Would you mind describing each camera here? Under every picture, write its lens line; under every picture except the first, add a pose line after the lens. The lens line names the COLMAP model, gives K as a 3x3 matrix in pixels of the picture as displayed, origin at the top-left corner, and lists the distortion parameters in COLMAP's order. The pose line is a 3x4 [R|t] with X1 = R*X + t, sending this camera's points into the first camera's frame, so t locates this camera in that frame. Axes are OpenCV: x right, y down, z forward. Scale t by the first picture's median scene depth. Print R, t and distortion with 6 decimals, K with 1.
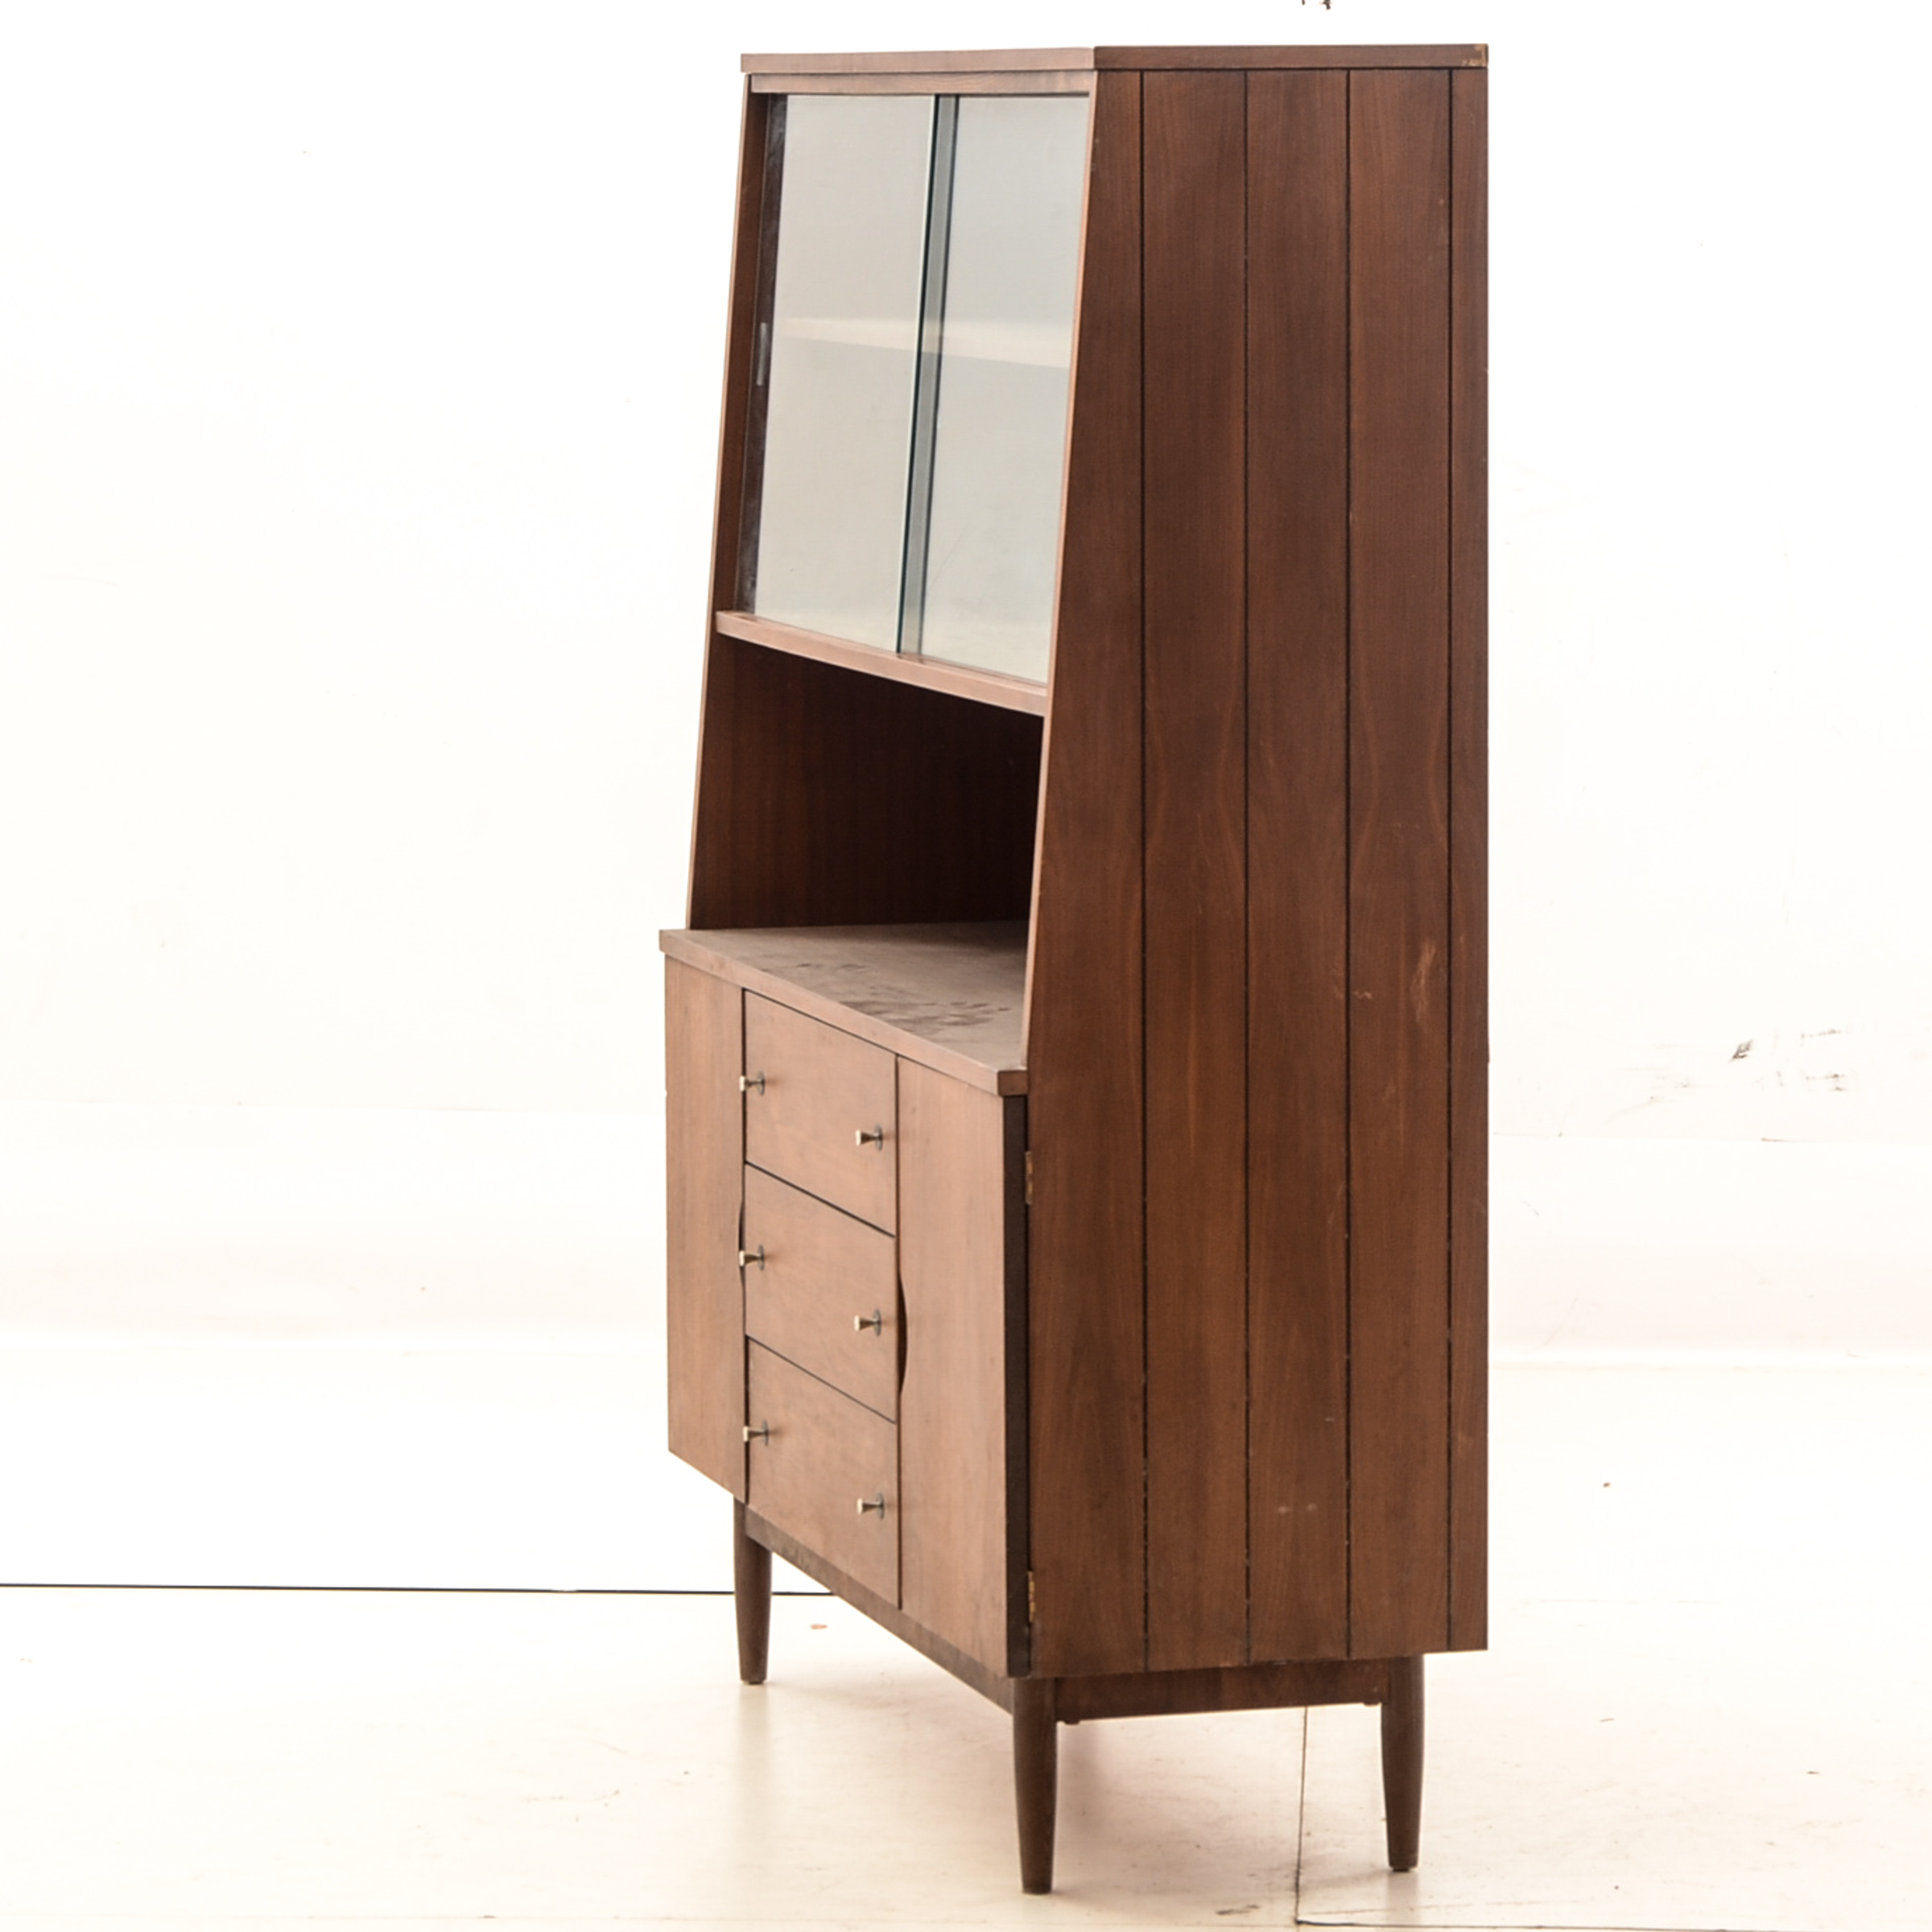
lens RADIAL K [[8370.3, 0, 966.0], [0, 8370.3, 966.0], [0, 0, 1]] dist [-0.009557, 4.343453]
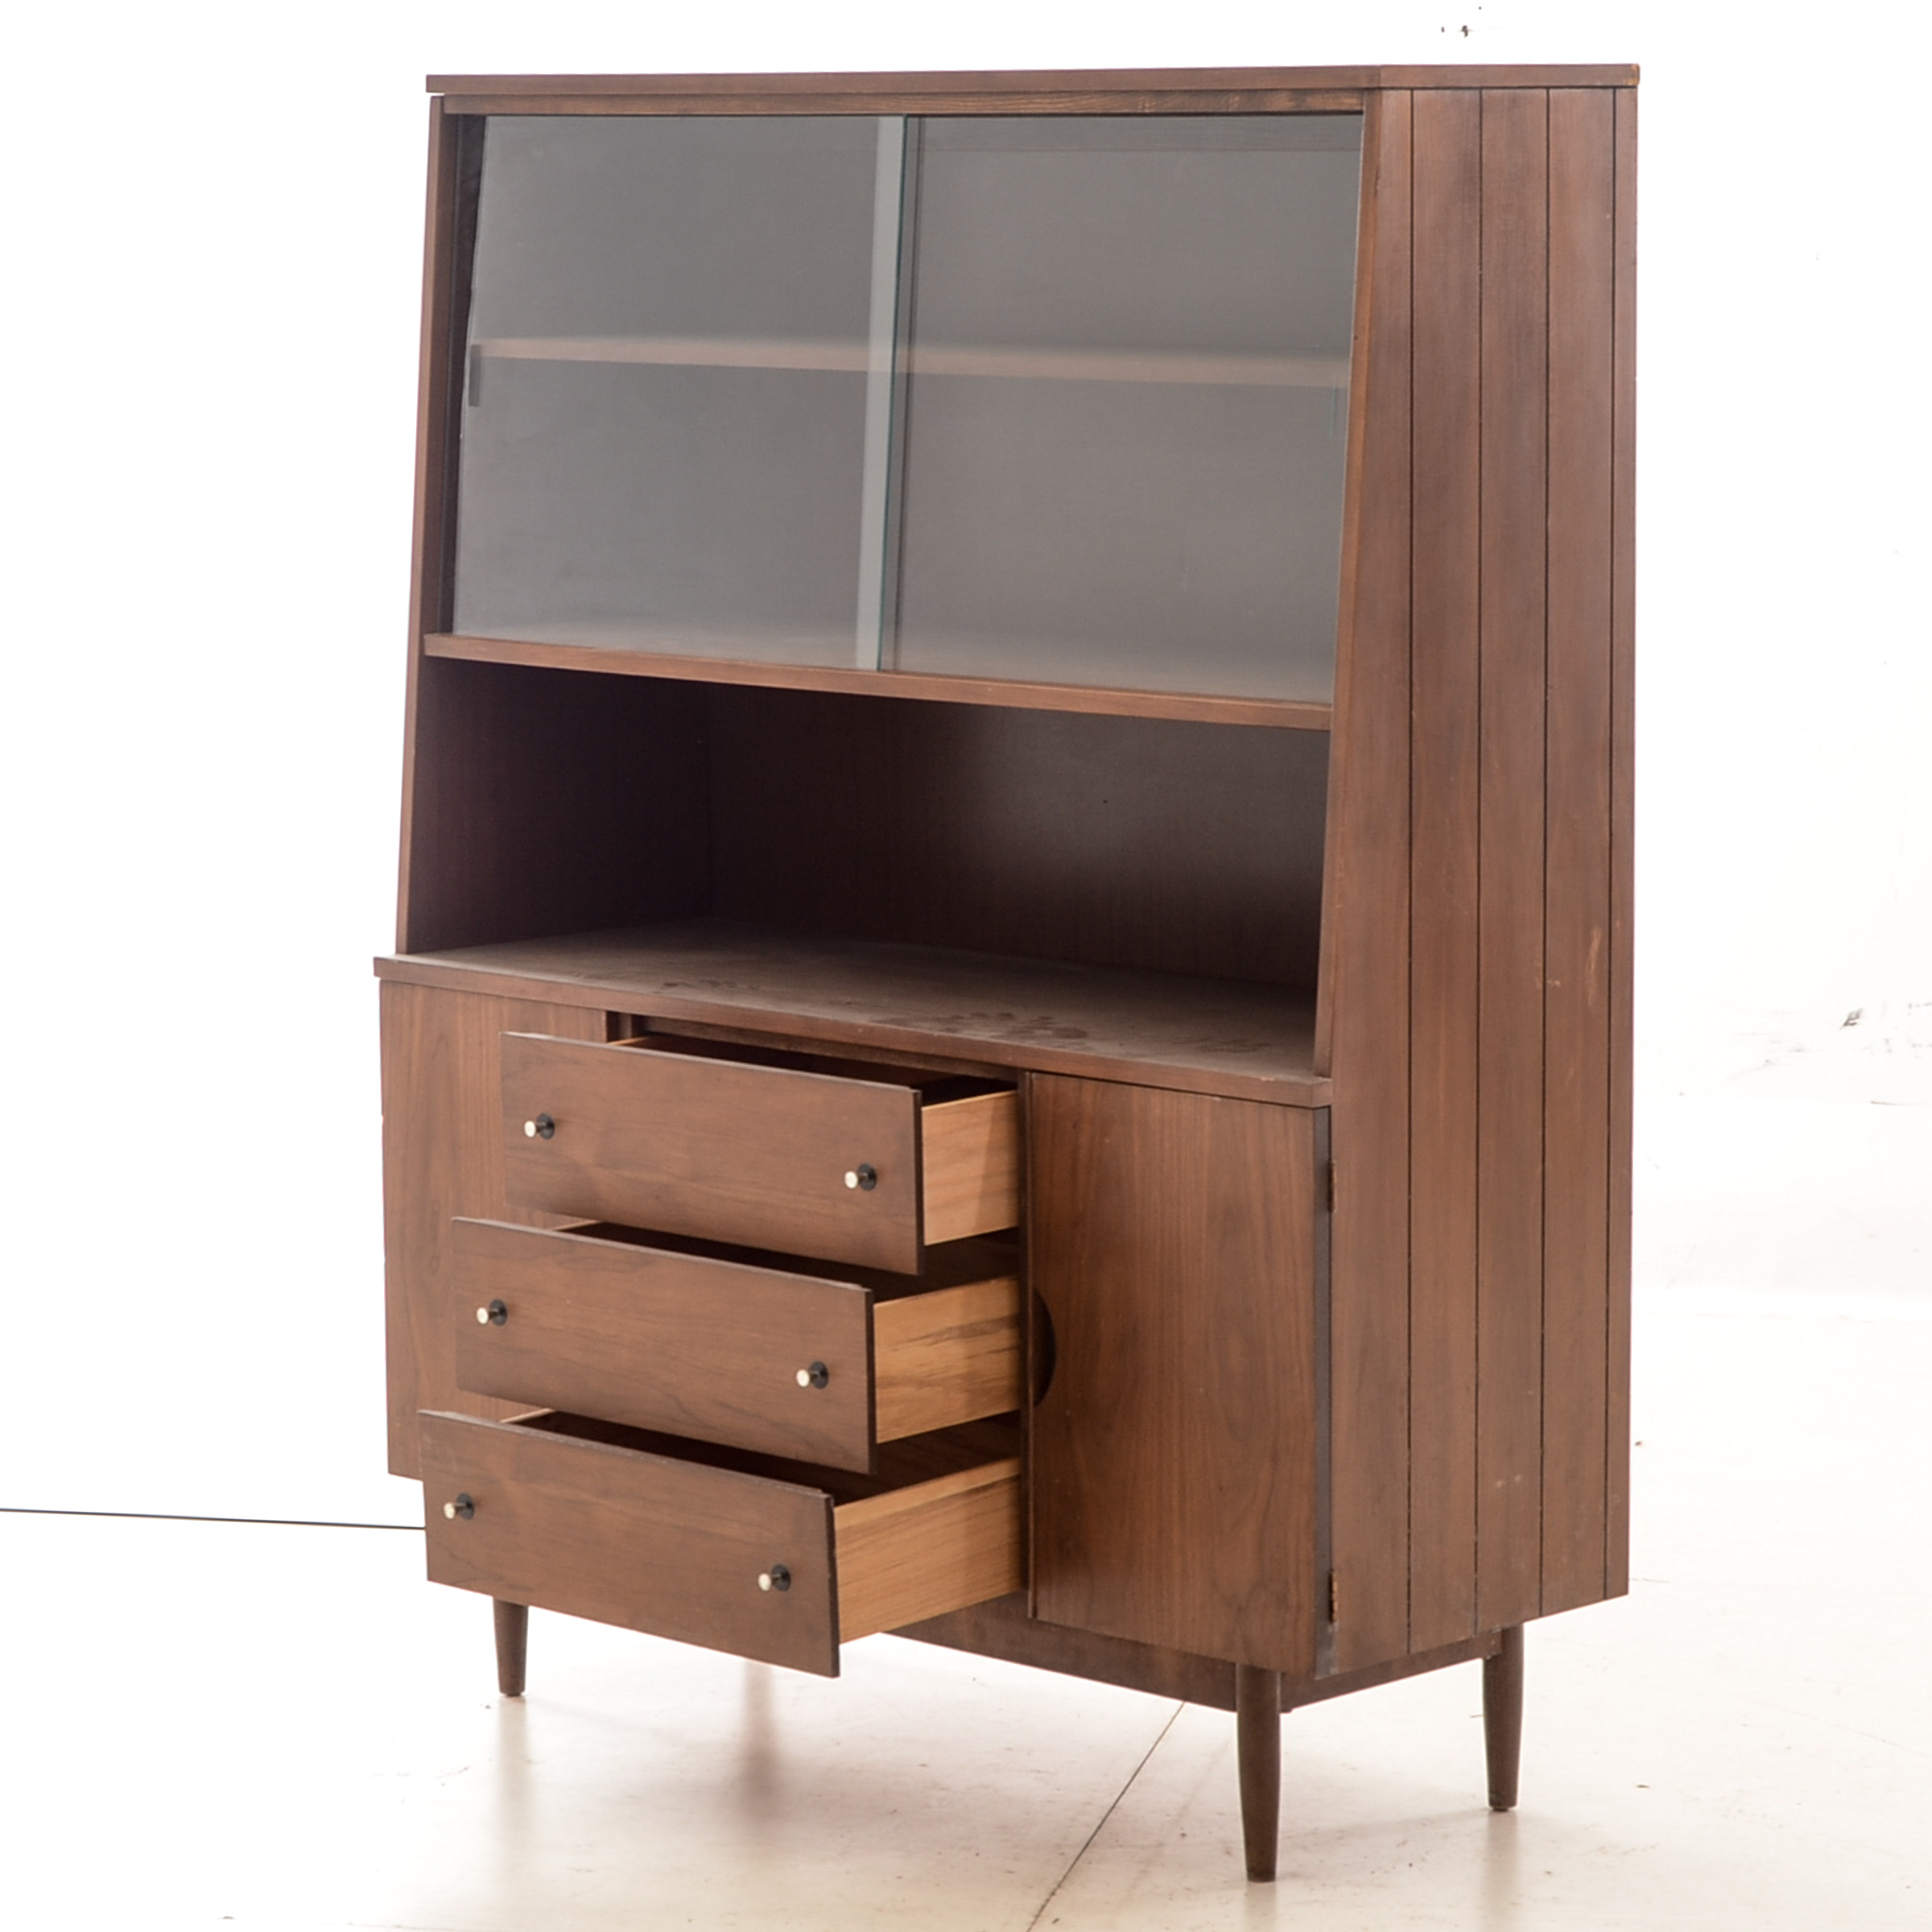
lens RADIAL K [[6438.8, 0, 968.1], [0, 6438.8, 1006.3], [0, 0, 1]] dist [0.066308, -0.763887]
pose [[0.866435, -0.069834, 0.494382, -0.409990], [0.054362, 0.997478, 0.045626, -0.034028], [-0.496322, -0.012656, 0.868046, 0.341470]]
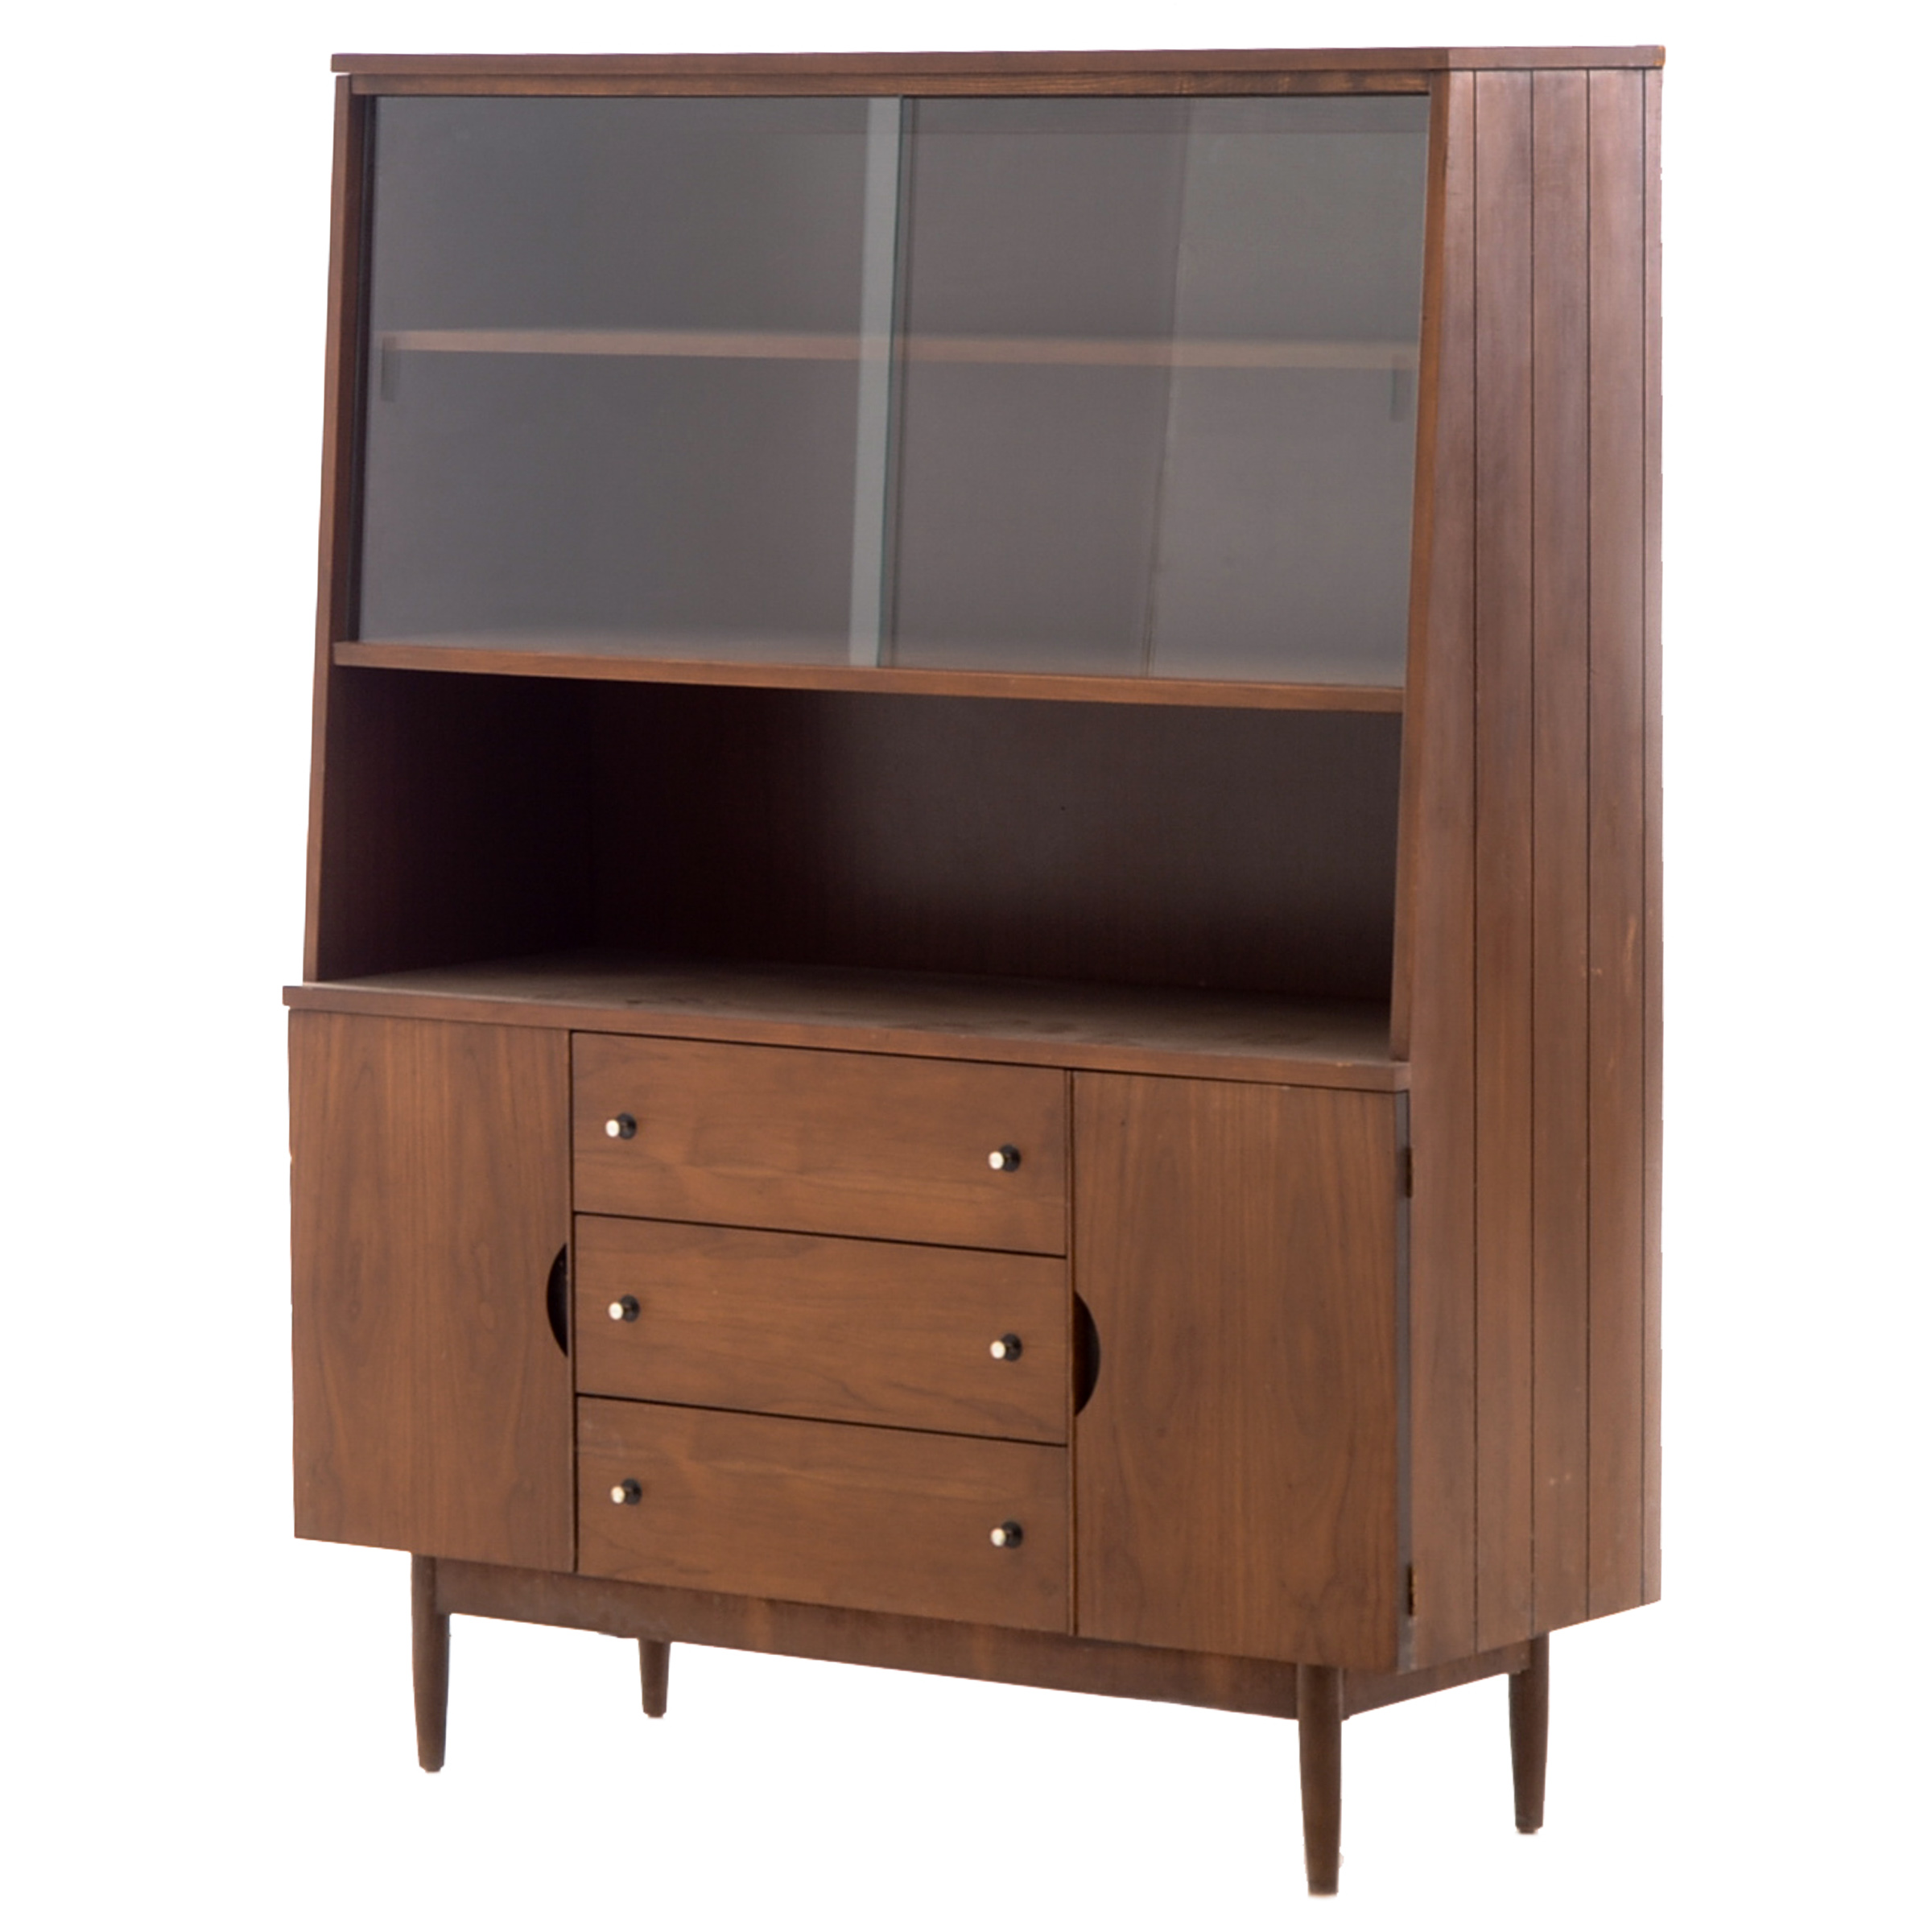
lens RADIAL K [[8779.3, 0, 966.0], [0, 8779.3, 966.0], [0, 0, 1]] dist [0.161755, -3.641247]
pose [[0.783525, -0.061892, 0.618270, -0.676818], [0.066568, 0.997661, 0.015511, -0.019043], [-0.617784, 0.029004, 0.785813, 0.201661]]
